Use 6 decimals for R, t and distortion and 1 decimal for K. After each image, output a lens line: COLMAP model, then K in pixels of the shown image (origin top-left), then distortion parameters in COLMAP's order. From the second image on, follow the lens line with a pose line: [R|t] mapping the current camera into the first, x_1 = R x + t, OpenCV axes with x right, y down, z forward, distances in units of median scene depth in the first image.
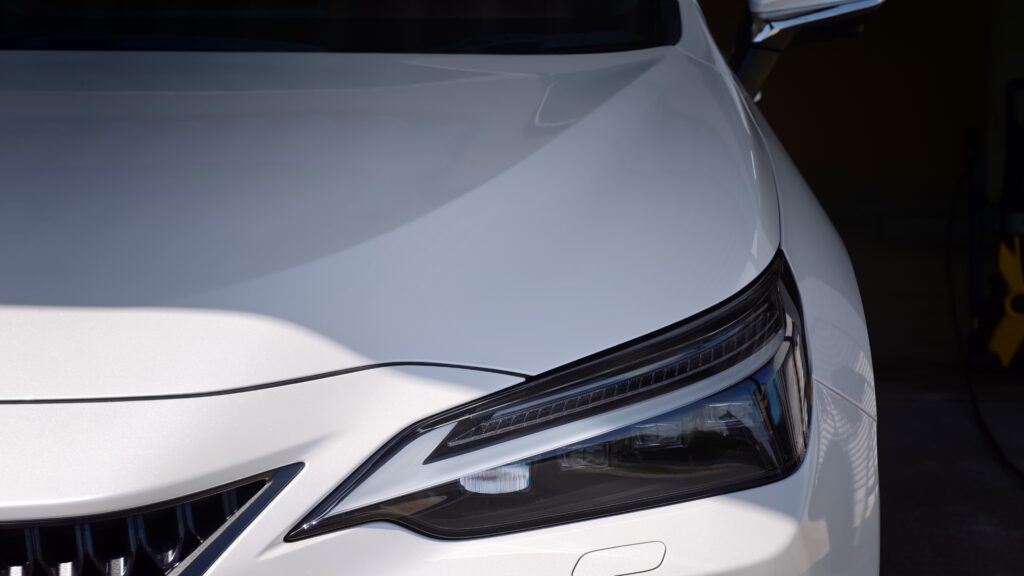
lens RADIAL K [[2353.8, 0, 512.0], [0, 2353.8, 288.0], [0, 0, 1]] dist [0.240445, -0.086113]
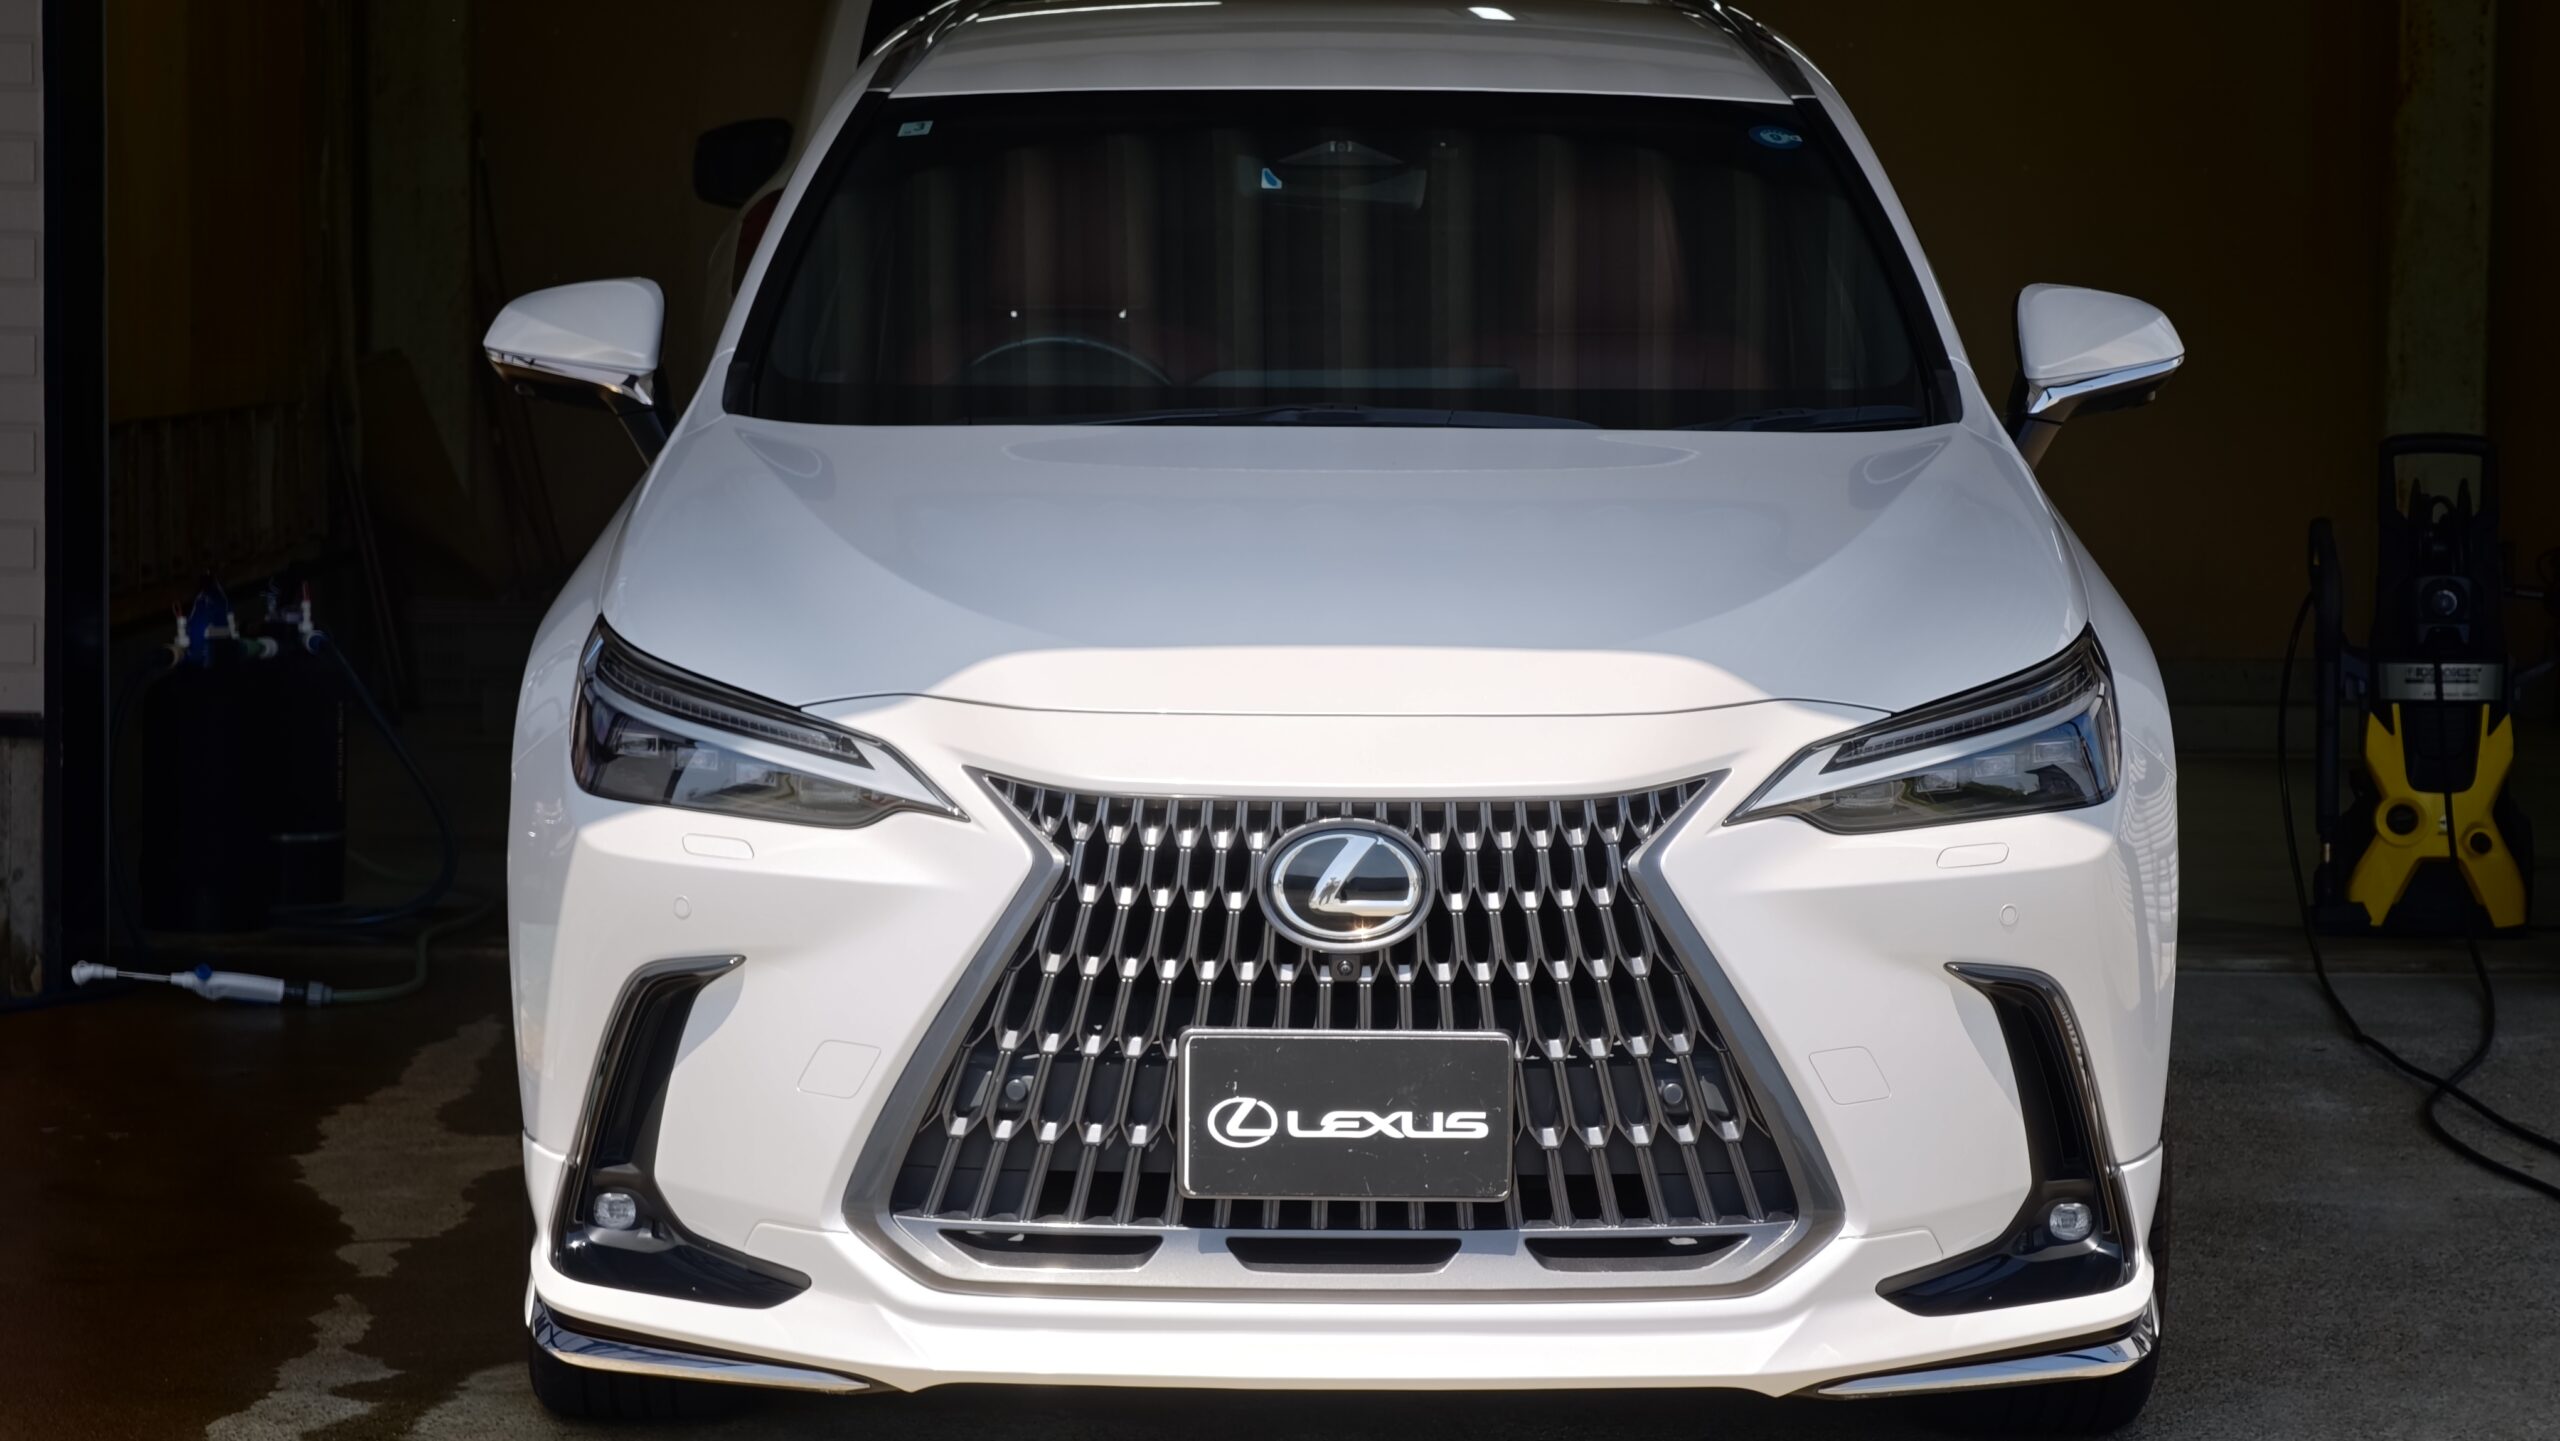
lens RADIAL K [[7409.3, 0, 1280.0], [0, 7409.3, 720.5], [0, 0, 1]] dist [0.388572, -0.934513]
pose [[0.999195, 0.008035, 0.039310, -0.420219], [-0.006462, 0.999180, -0.039979, 0.180135], [-0.039599, 0.039692, 0.998427, -2.574931]]
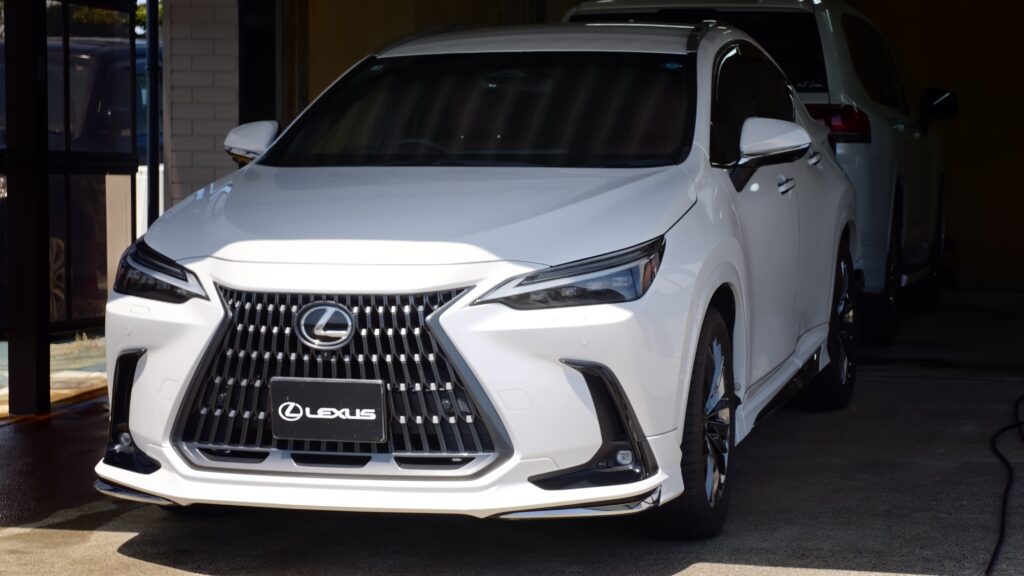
lens RADIAL K [[2353.8, 0, 512.0], [0, 2353.8, 288.0], [0, 0, 1]] dist [0.240445, -0.086113]
pose [[0.970663, 0.018917, -0.239699, 0.673746], [-0.030759, 0.998479, -0.045758, 0.200603], [0.238469, 0.051788, 0.969768, -1.991682]]
